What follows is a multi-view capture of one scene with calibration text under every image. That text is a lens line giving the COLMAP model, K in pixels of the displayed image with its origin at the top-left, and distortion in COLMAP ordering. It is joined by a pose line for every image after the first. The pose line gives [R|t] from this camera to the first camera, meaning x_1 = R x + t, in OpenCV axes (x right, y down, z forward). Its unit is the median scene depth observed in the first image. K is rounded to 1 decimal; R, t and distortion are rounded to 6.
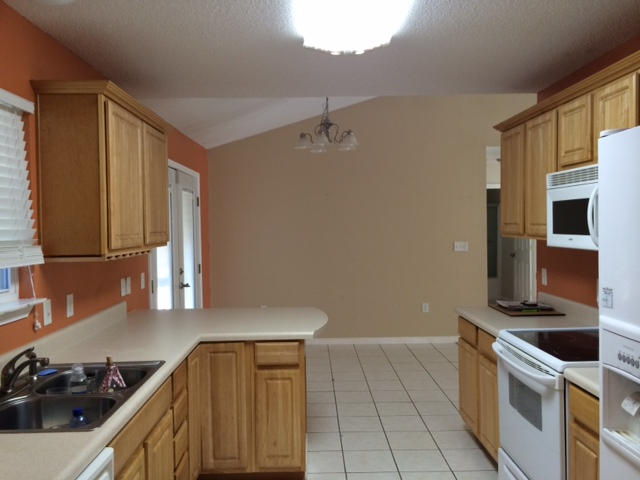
lens RADIAL K [[559.9, 0, 320.0], [0, 559.9, 240.0], [0, 0, 1]] dist [0.091804, -0.106484]
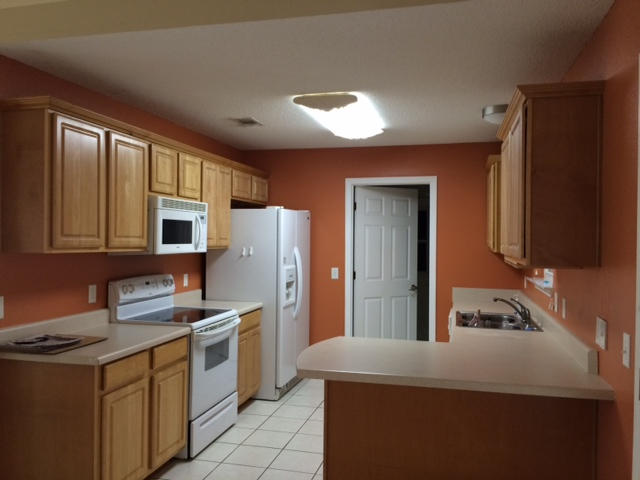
lens RADIAL K [[559.9, 0, 320.0], [0, 559.9, 240.0], [0, 0, 1]] dist [0.091804, -0.106484]
pose [[-0.961950, 0.005982, 0.273162, -0.282552], [0.013901, 0.999537, 0.027065, -0.050077], [-0.272873, 0.029832, -0.961587, 2.144541]]
